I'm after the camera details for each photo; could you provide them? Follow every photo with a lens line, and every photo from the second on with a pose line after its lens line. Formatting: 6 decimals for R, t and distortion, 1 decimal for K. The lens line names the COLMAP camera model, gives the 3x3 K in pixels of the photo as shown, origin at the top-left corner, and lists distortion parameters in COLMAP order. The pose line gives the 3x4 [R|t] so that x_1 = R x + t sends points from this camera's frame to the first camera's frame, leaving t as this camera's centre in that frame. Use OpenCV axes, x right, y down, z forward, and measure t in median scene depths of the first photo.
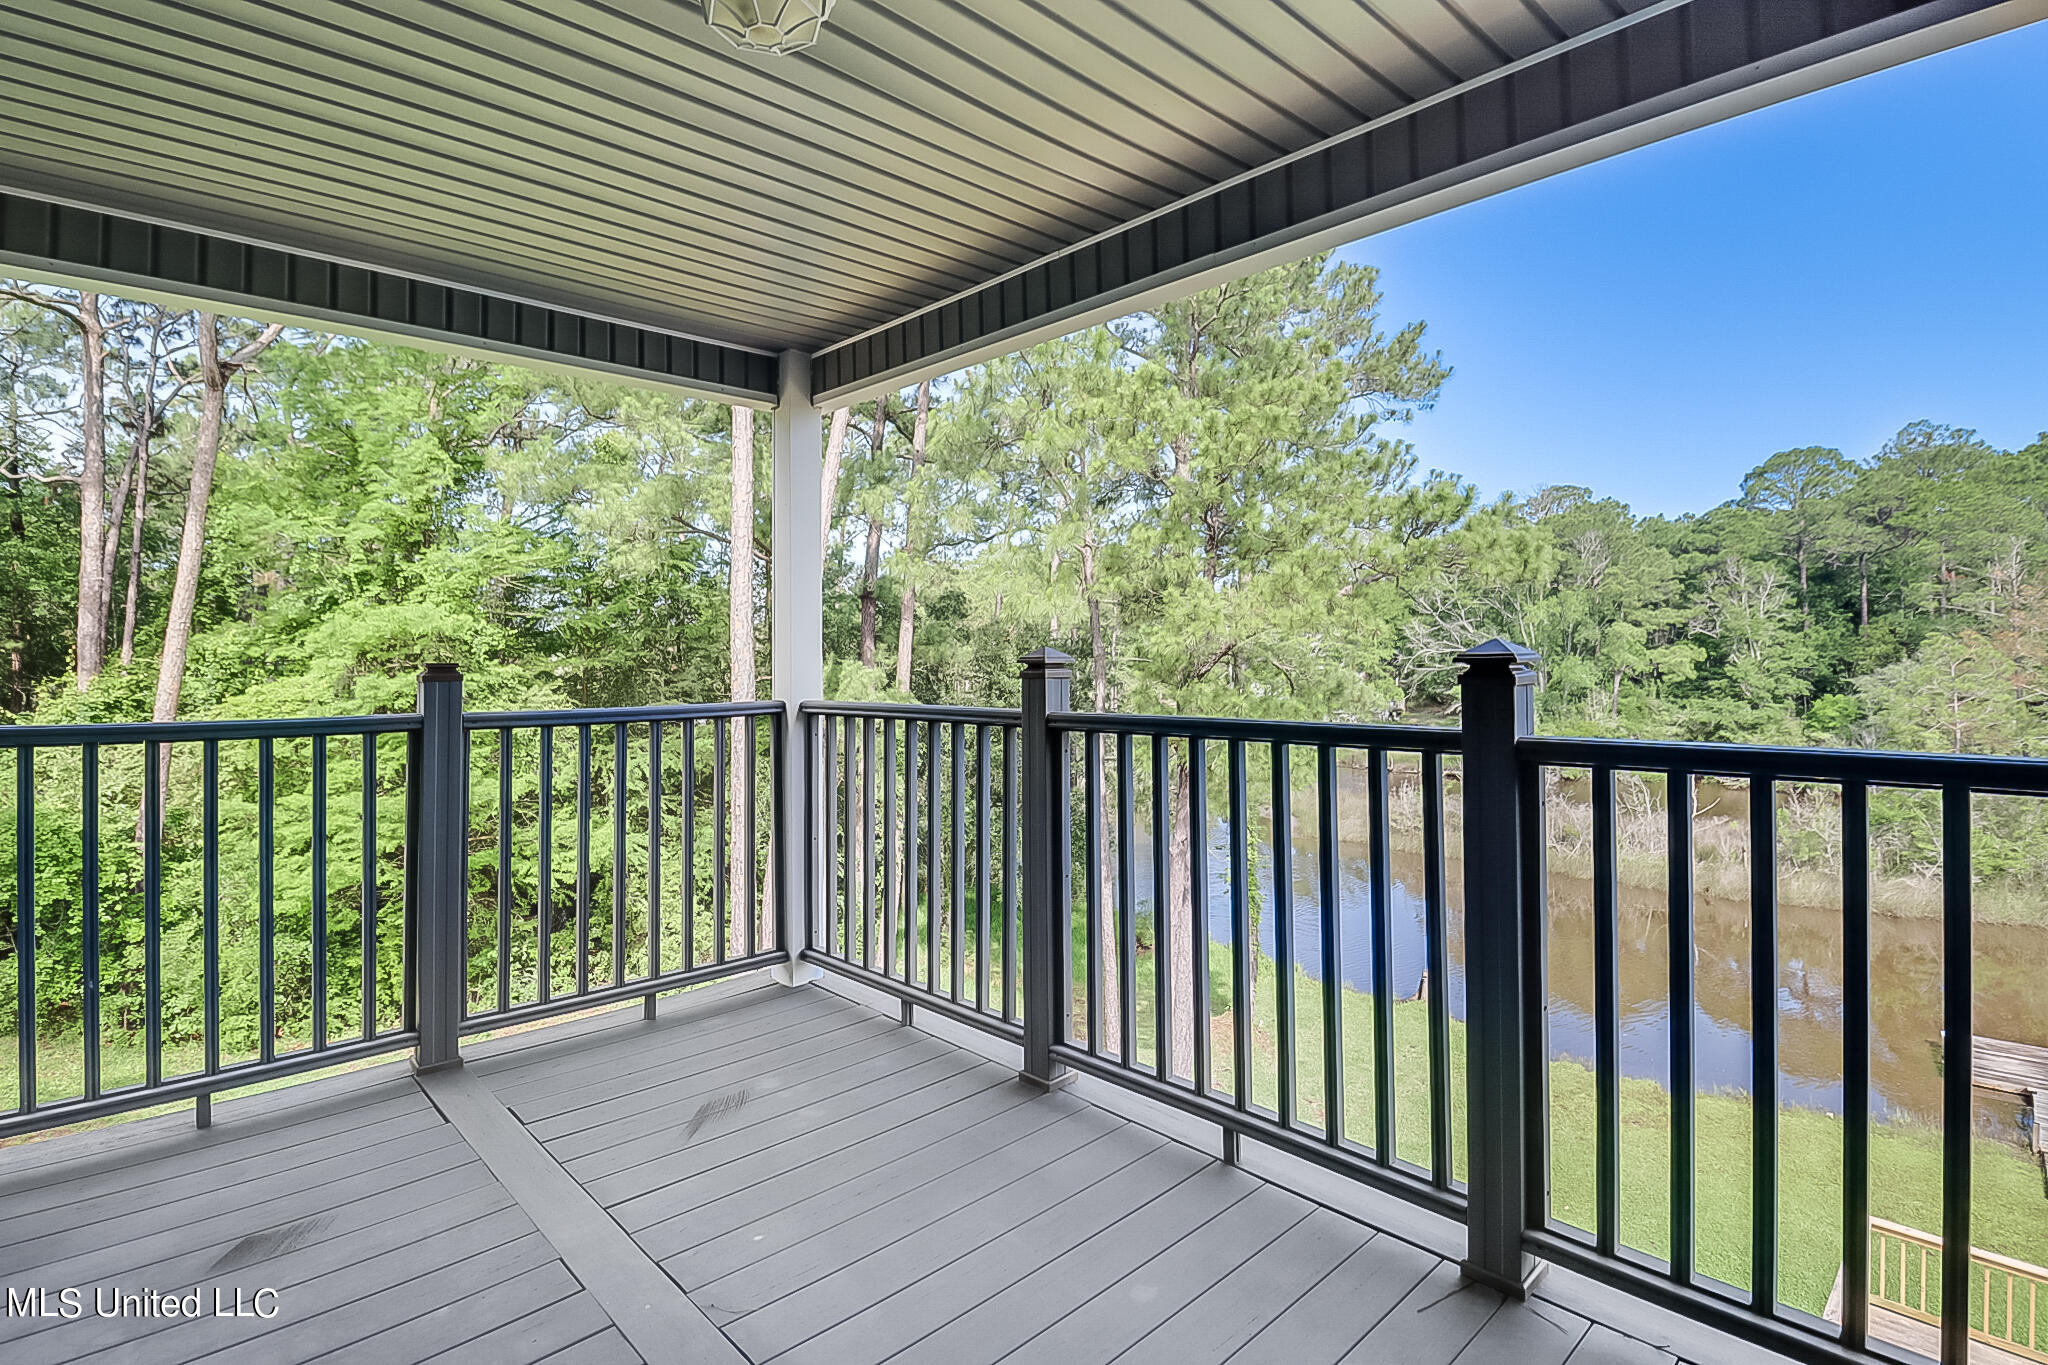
lens RADIAL K [[988.4, 0, 1017.0], [0, 988.4, 635.1], [0, 0, 1]] dist [0.001876, -0.015675]
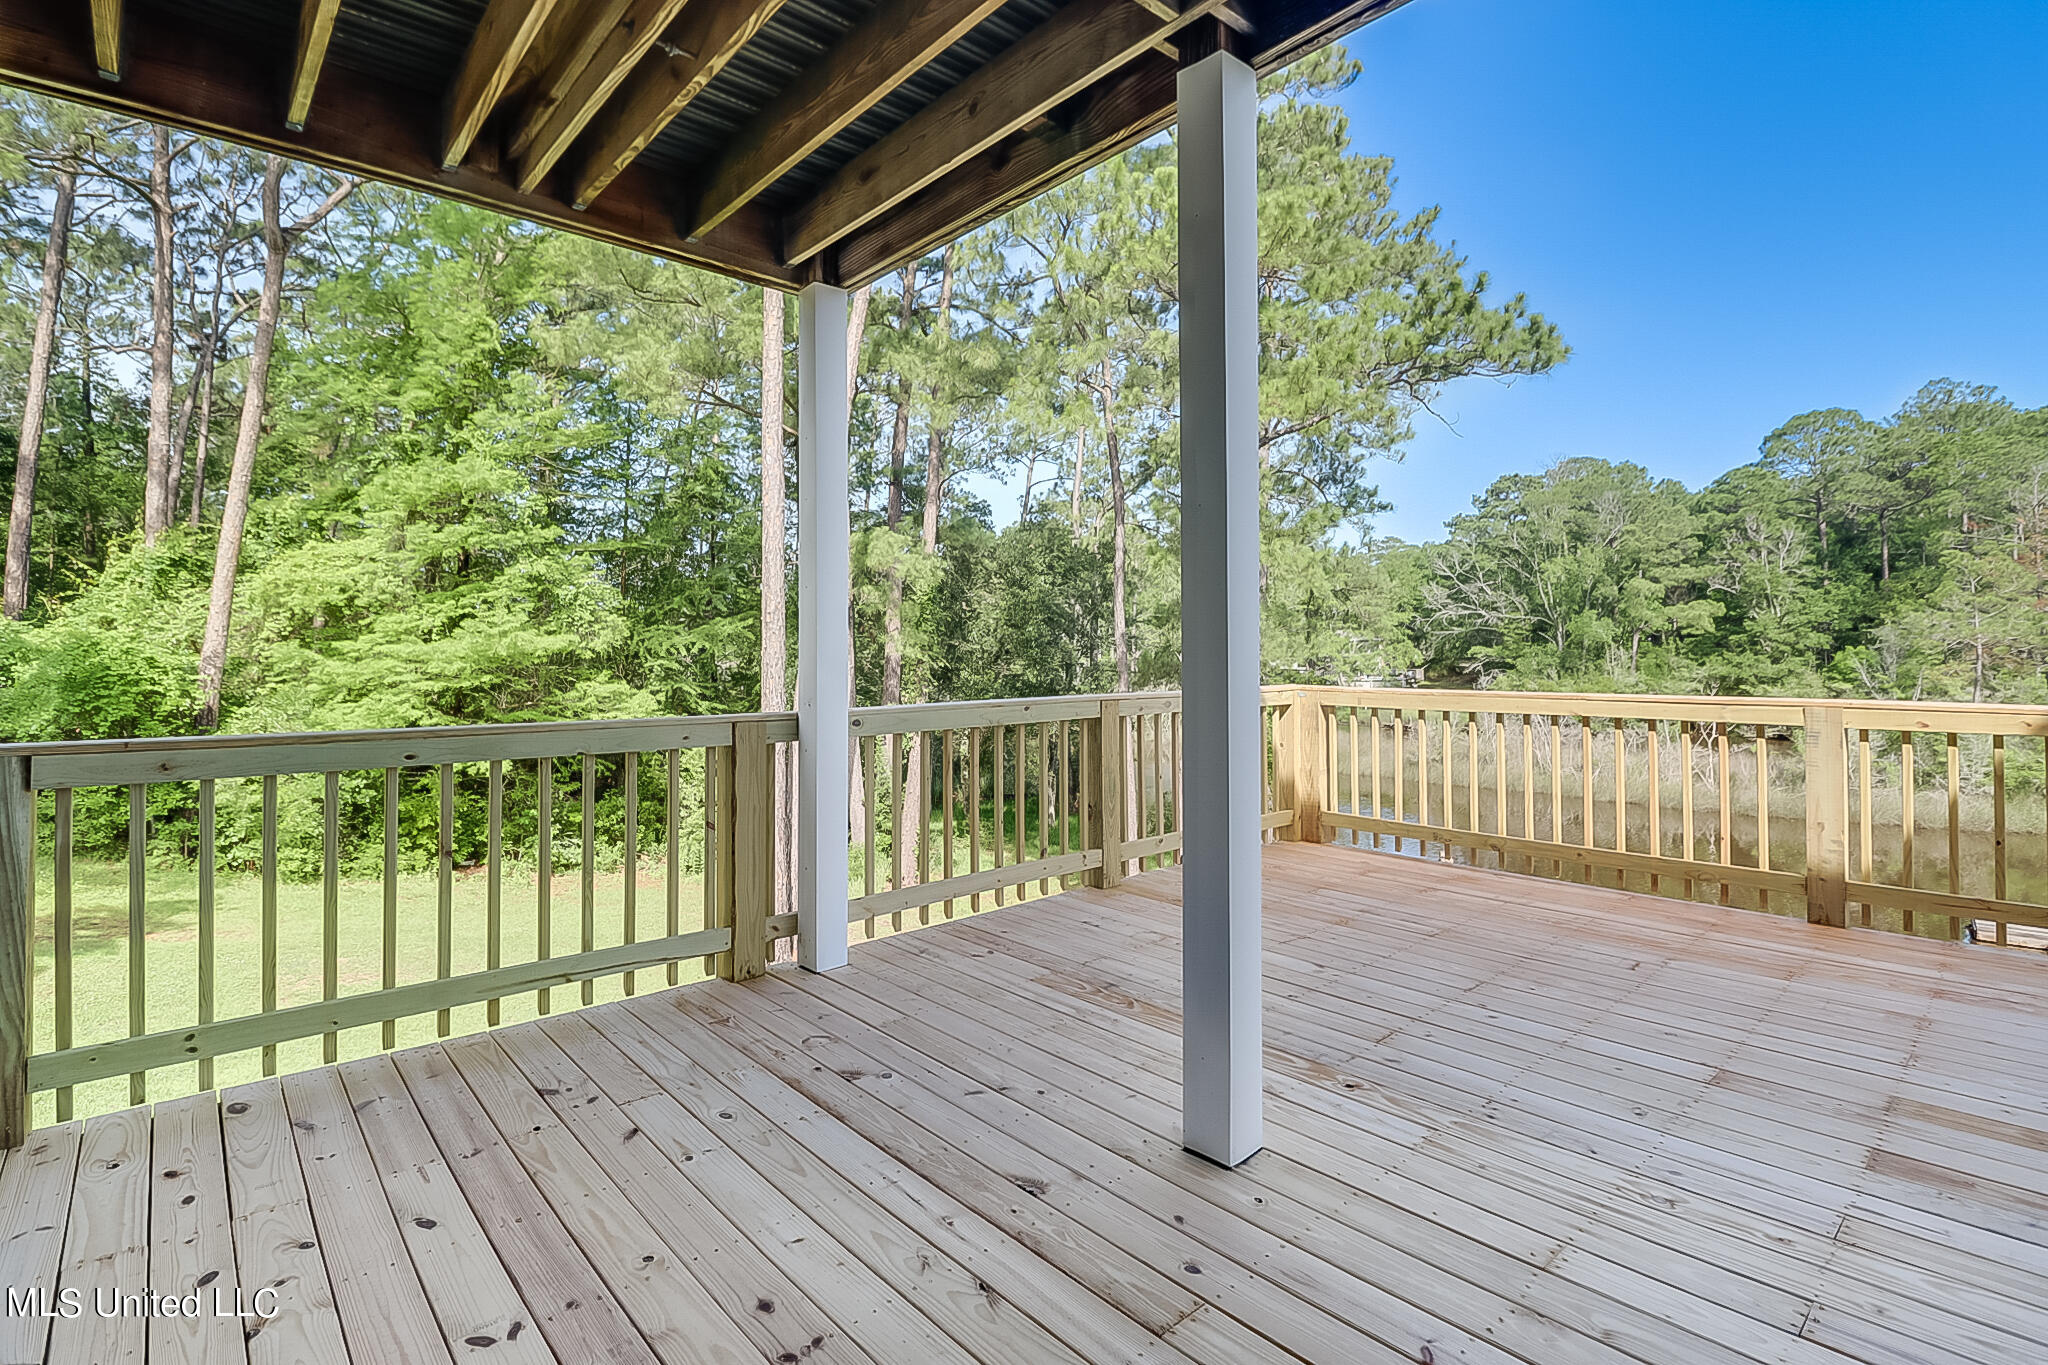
lens RADIAL K [[965.4, 0, 1015.9], [0, 965.4, 628.6], [0, 0, 1]] dist [0.002284, -0.014921]
pose [[0.999656, -0.000354, -0.026215, 0.001300], [0.000169, 0.999975, -0.007043, 0.113600], [0.026217, 0.007036, 0.999632, -0.003234]]
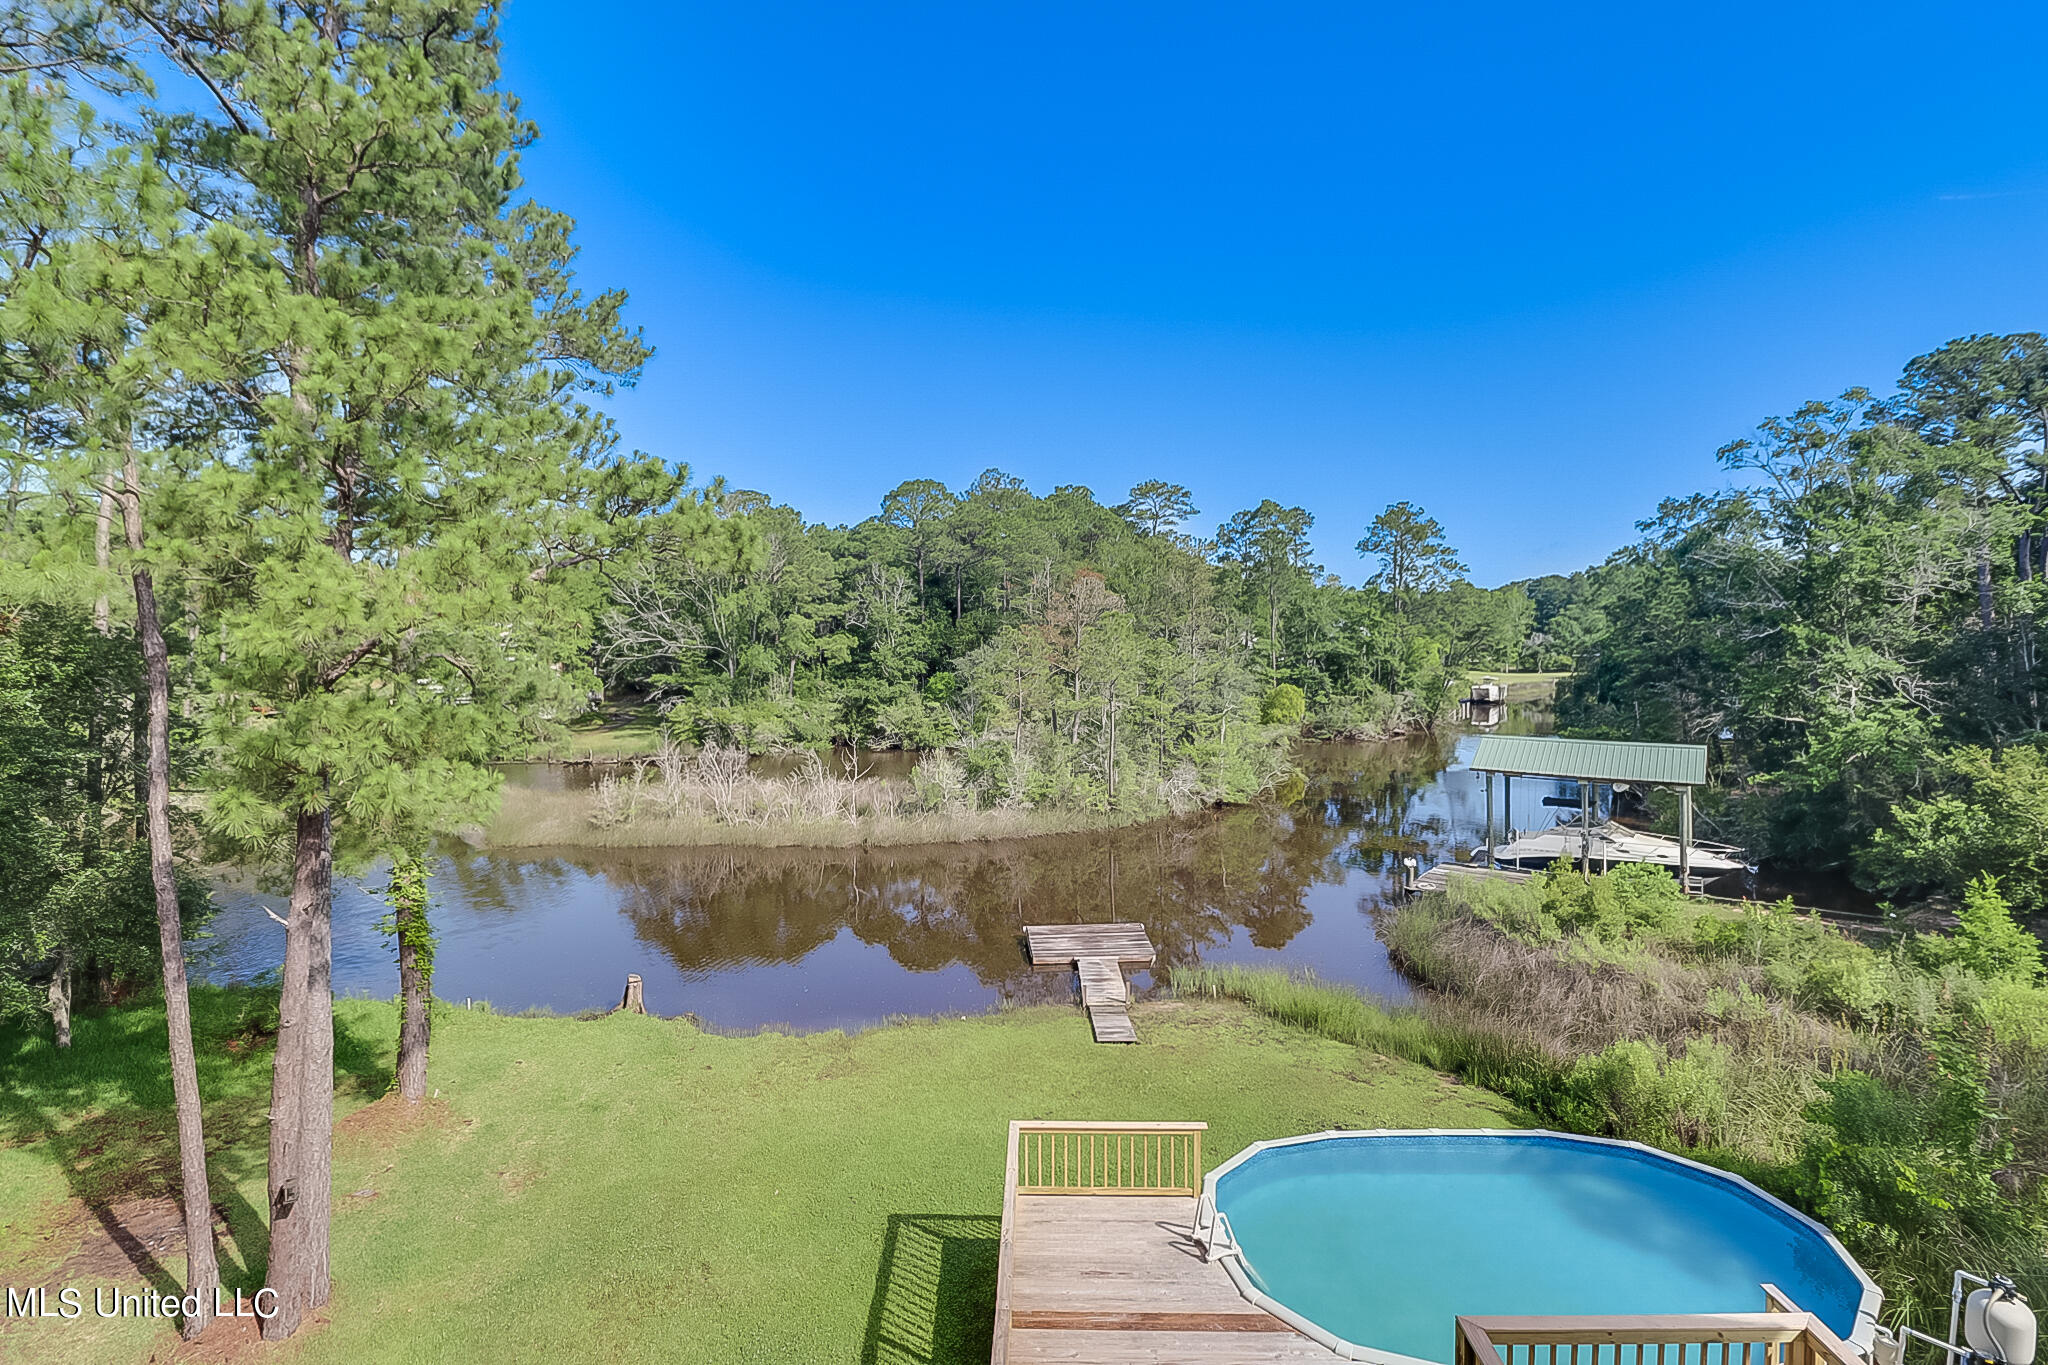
lens RADIAL K [[955.4, 0, 1021.3], [0, 955.4, 654.7], [0, 0, 1]] dist [0.002745, -0.013656]
pose [[0.705752, -0.016926, 0.708257, 0.027614], [-0.005878, 0.999540, 0.029745, -0.002013], [-0.708435, -0.025156, 0.705328, 0.080231]]
